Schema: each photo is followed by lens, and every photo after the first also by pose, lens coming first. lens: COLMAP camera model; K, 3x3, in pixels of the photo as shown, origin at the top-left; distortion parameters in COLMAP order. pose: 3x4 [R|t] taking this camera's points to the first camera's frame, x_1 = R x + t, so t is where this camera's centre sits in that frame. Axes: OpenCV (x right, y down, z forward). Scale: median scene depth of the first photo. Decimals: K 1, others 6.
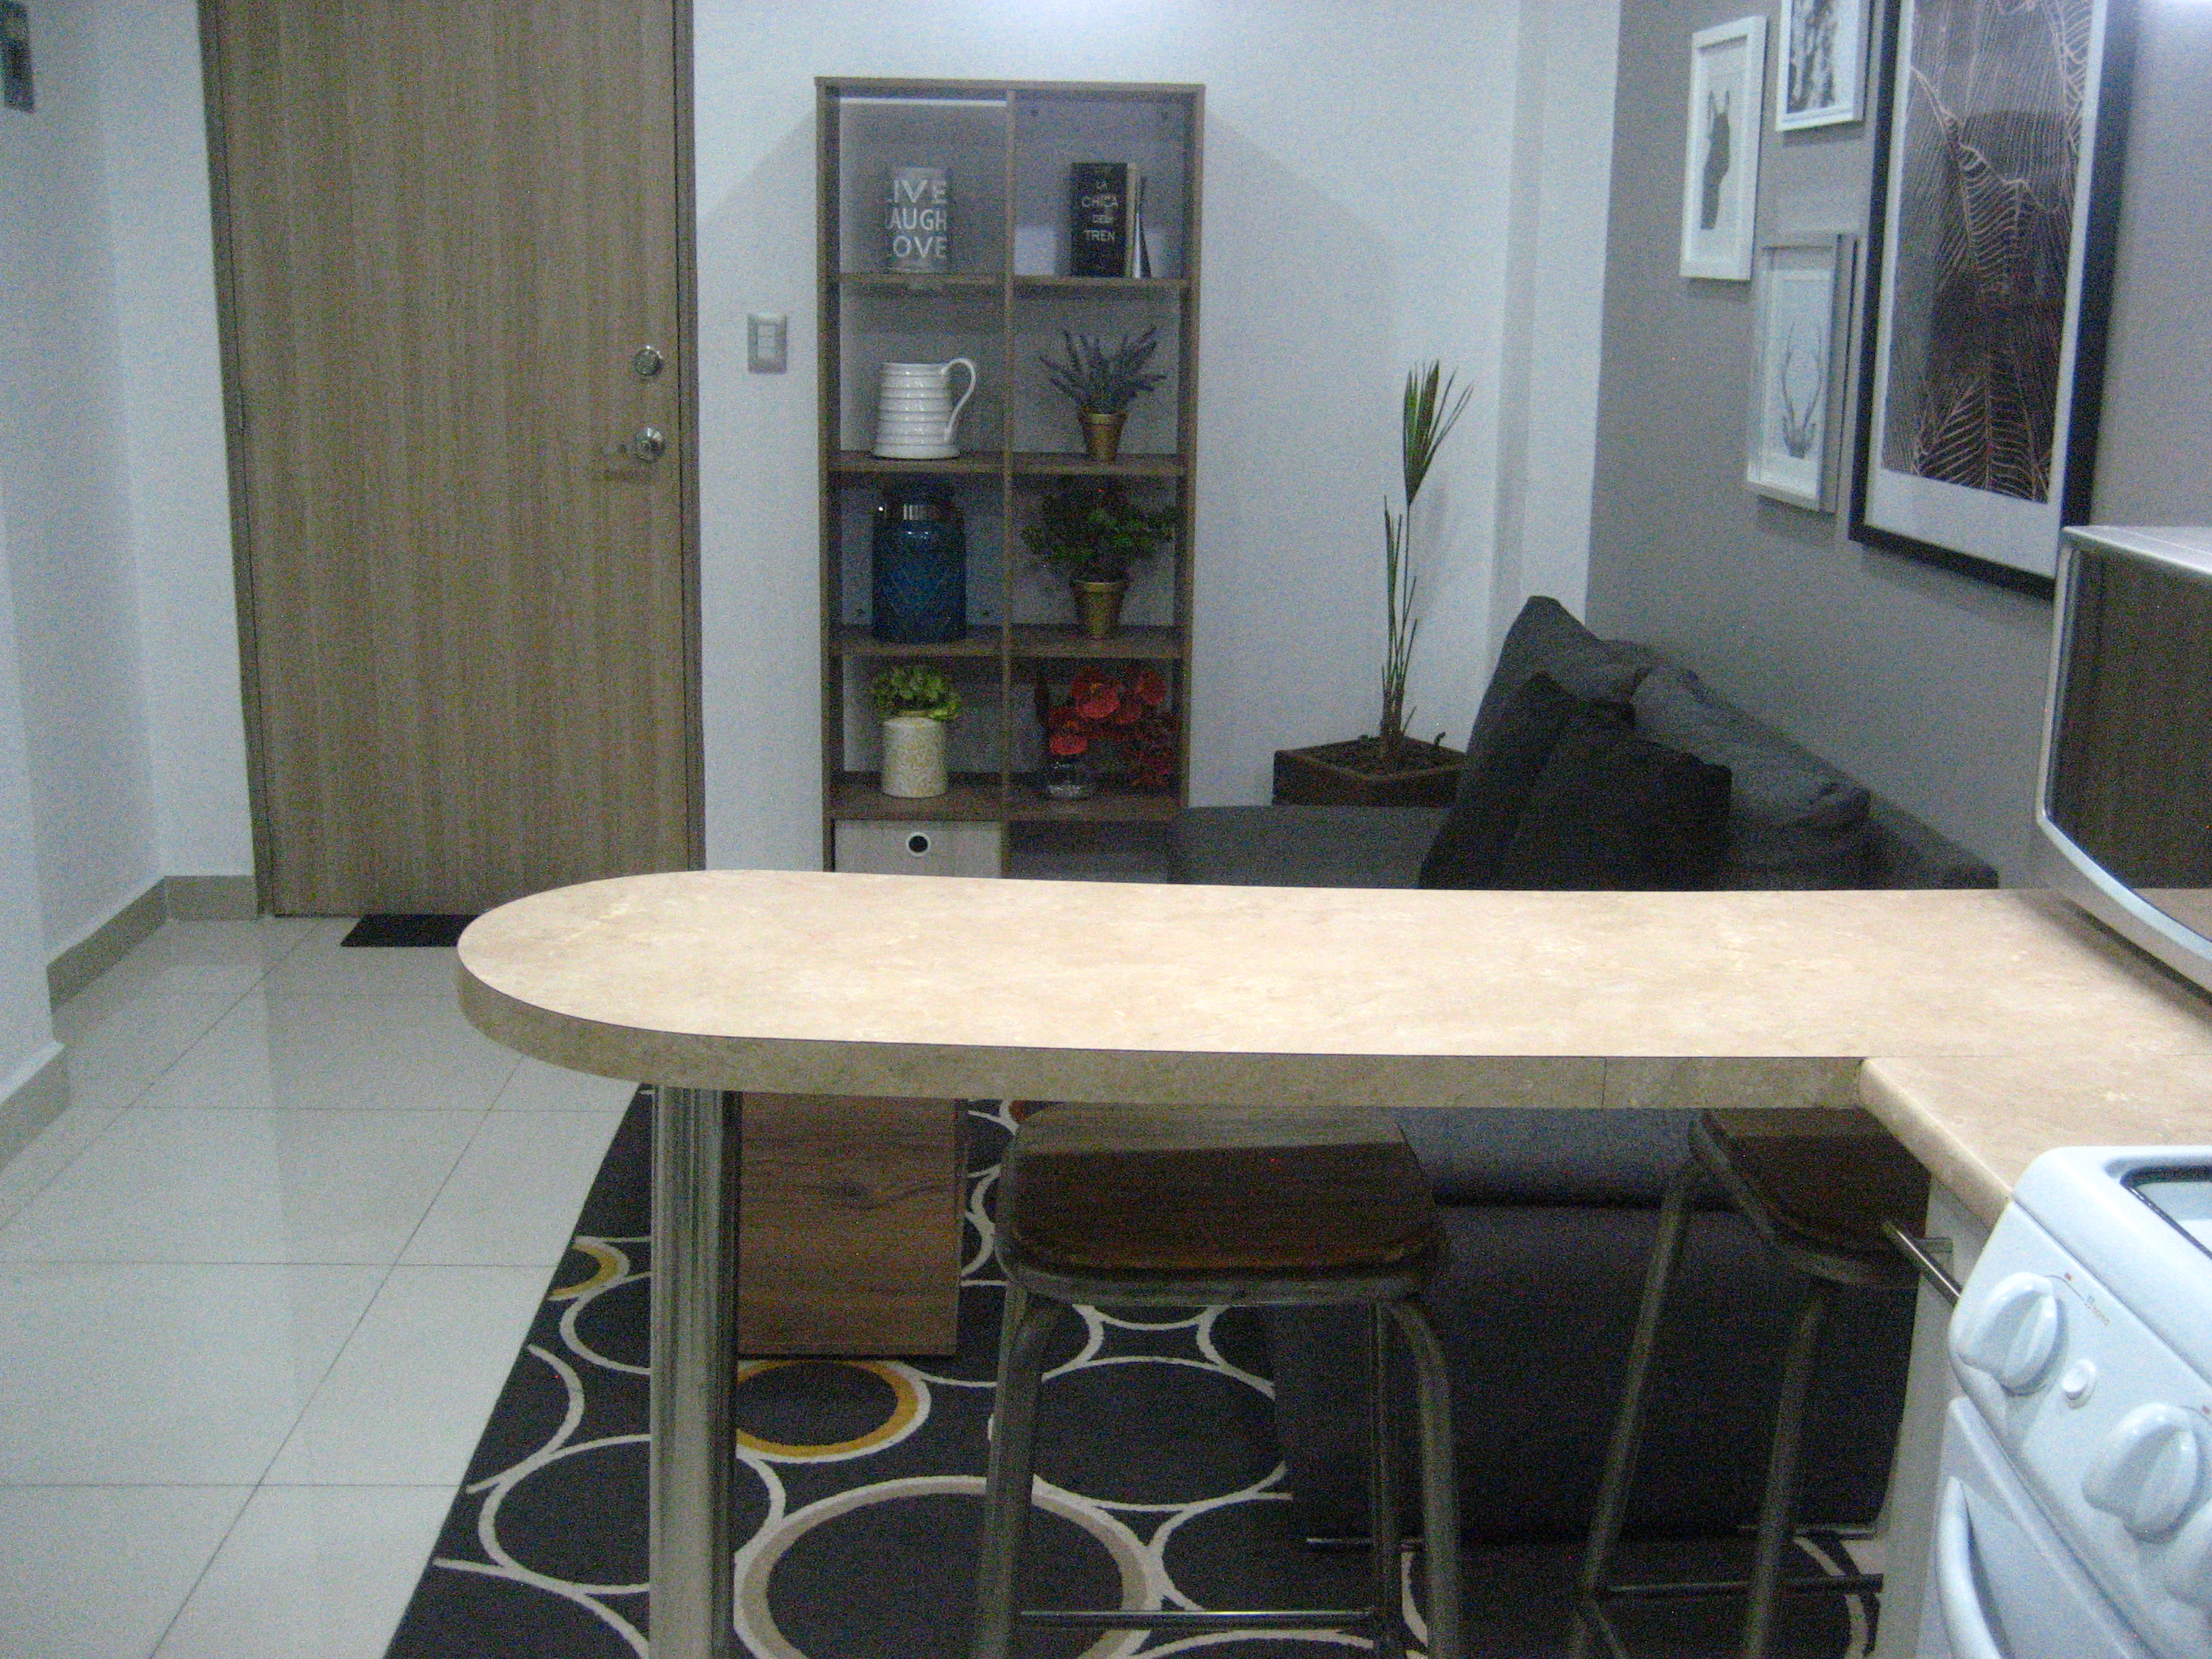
lens RADIAL K [[2289.5, 0, 1109.9], [0, 2289.5, 802.8], [0, 0, 1]] dist [-0.080607, 0.000000]
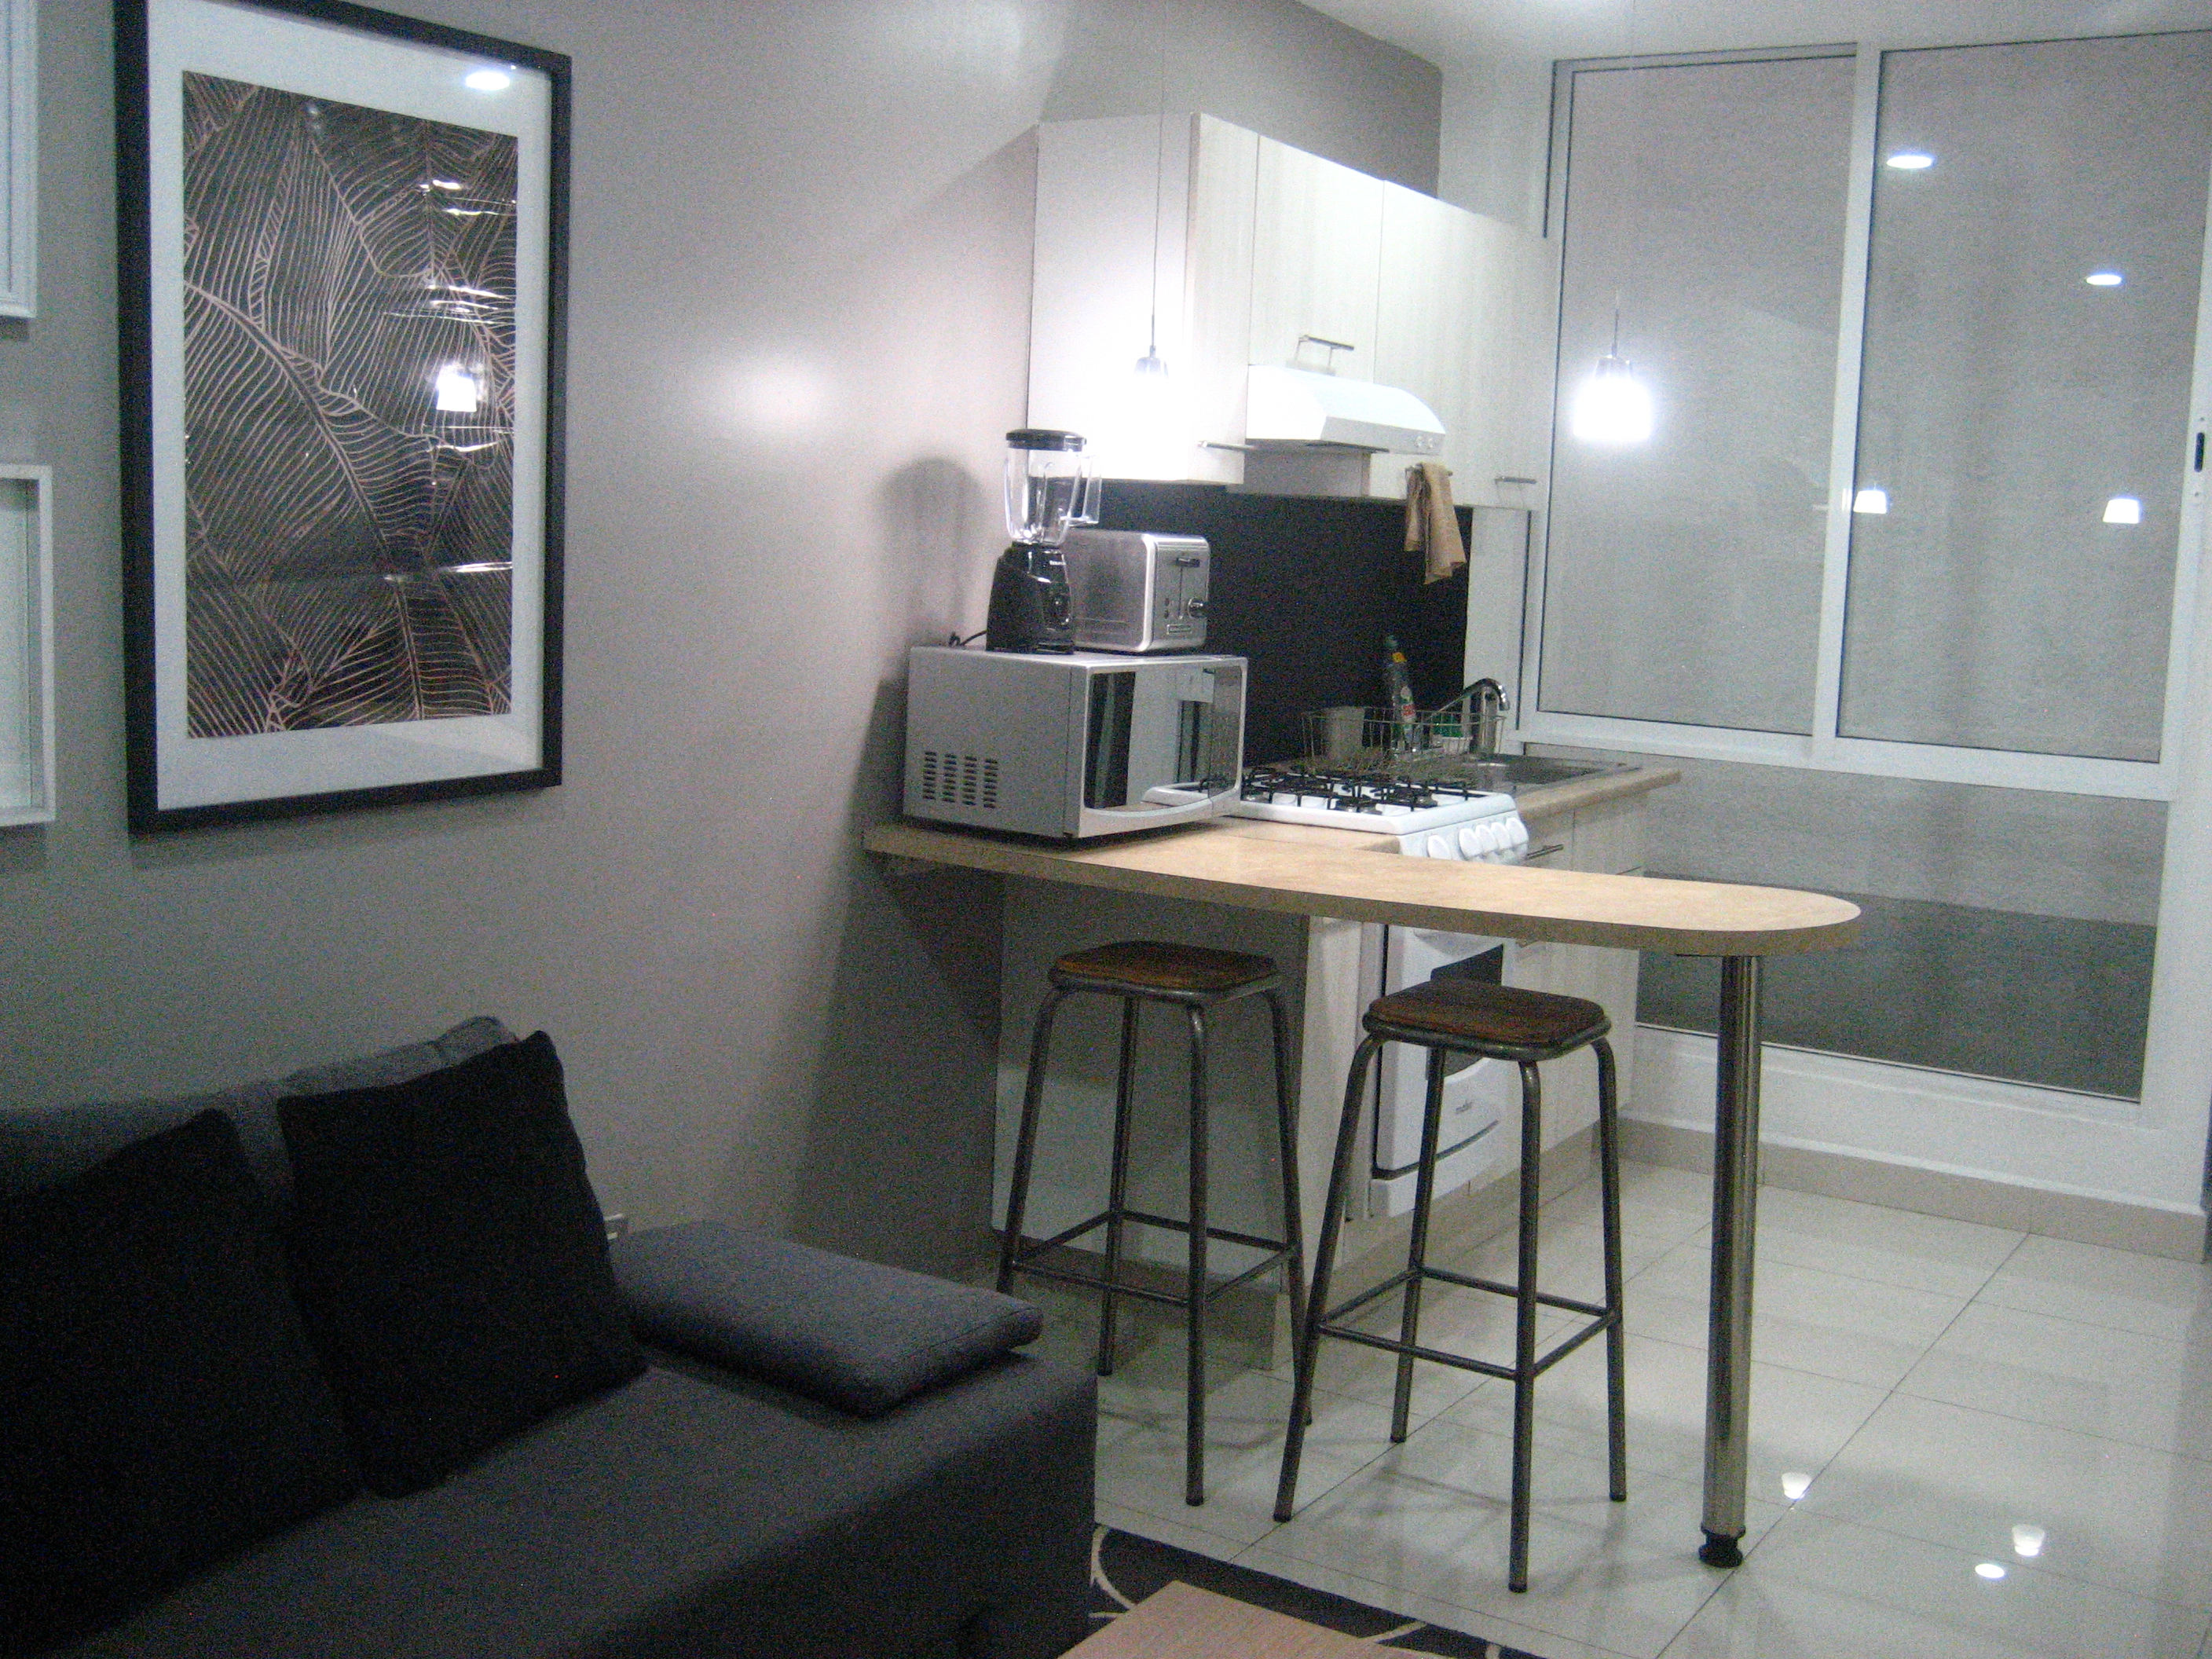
lens RADIAL K [[2289.5, 0, 1108.0], [0, 2289.5, 823.1], [0, 0, 1]] dist [-0.080607, 0.000000]
pose [[-0.819592, -0.120531, 0.560126, -0.300267], [0.081135, 0.943354, 0.321714, -0.252960], [-0.567174, 0.309120, -0.763386, 1.013693]]
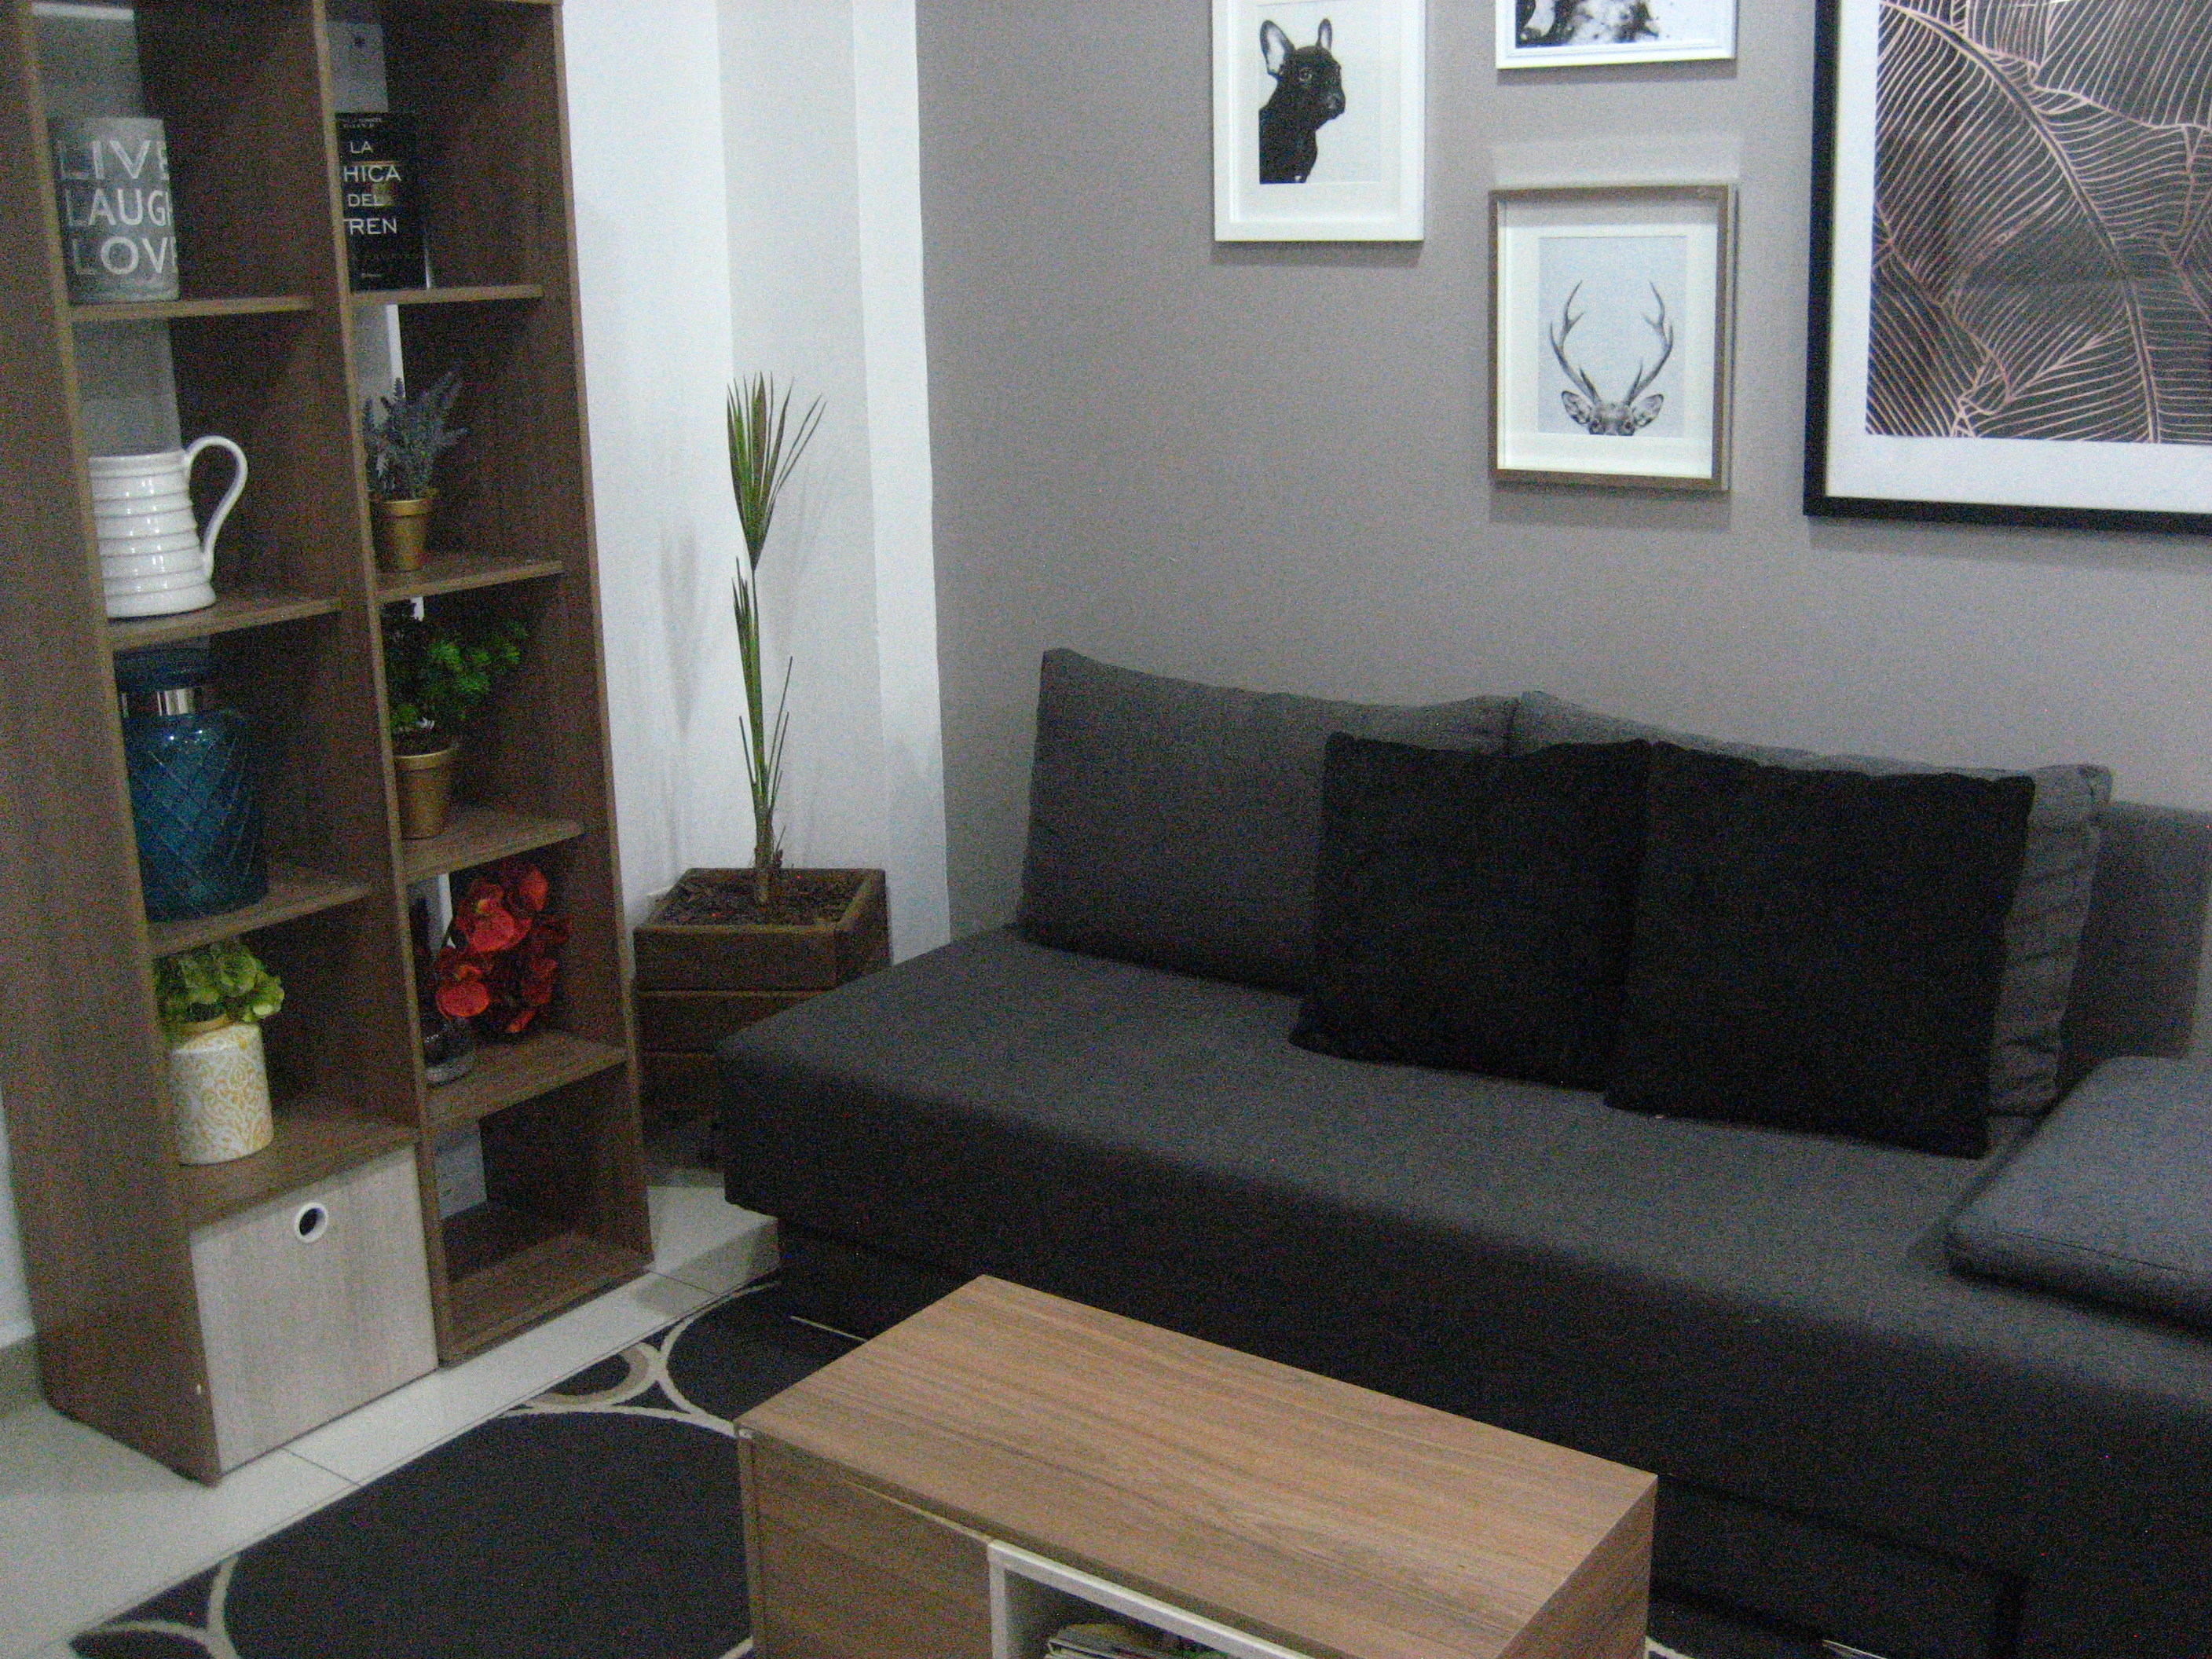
lens RADIAL K [[2289.5, 0, 1156.8], [0, 2289.5, 839.3], [0, 0, 1]] dist [-0.080607, 0.000000]
pose [[0.595921, -0.235703, 0.767673, -0.409137], [0.215461, 0.967833, 0.129904, -0.117513], [-0.773599, 0.087991, 0.627537, 0.450614]]
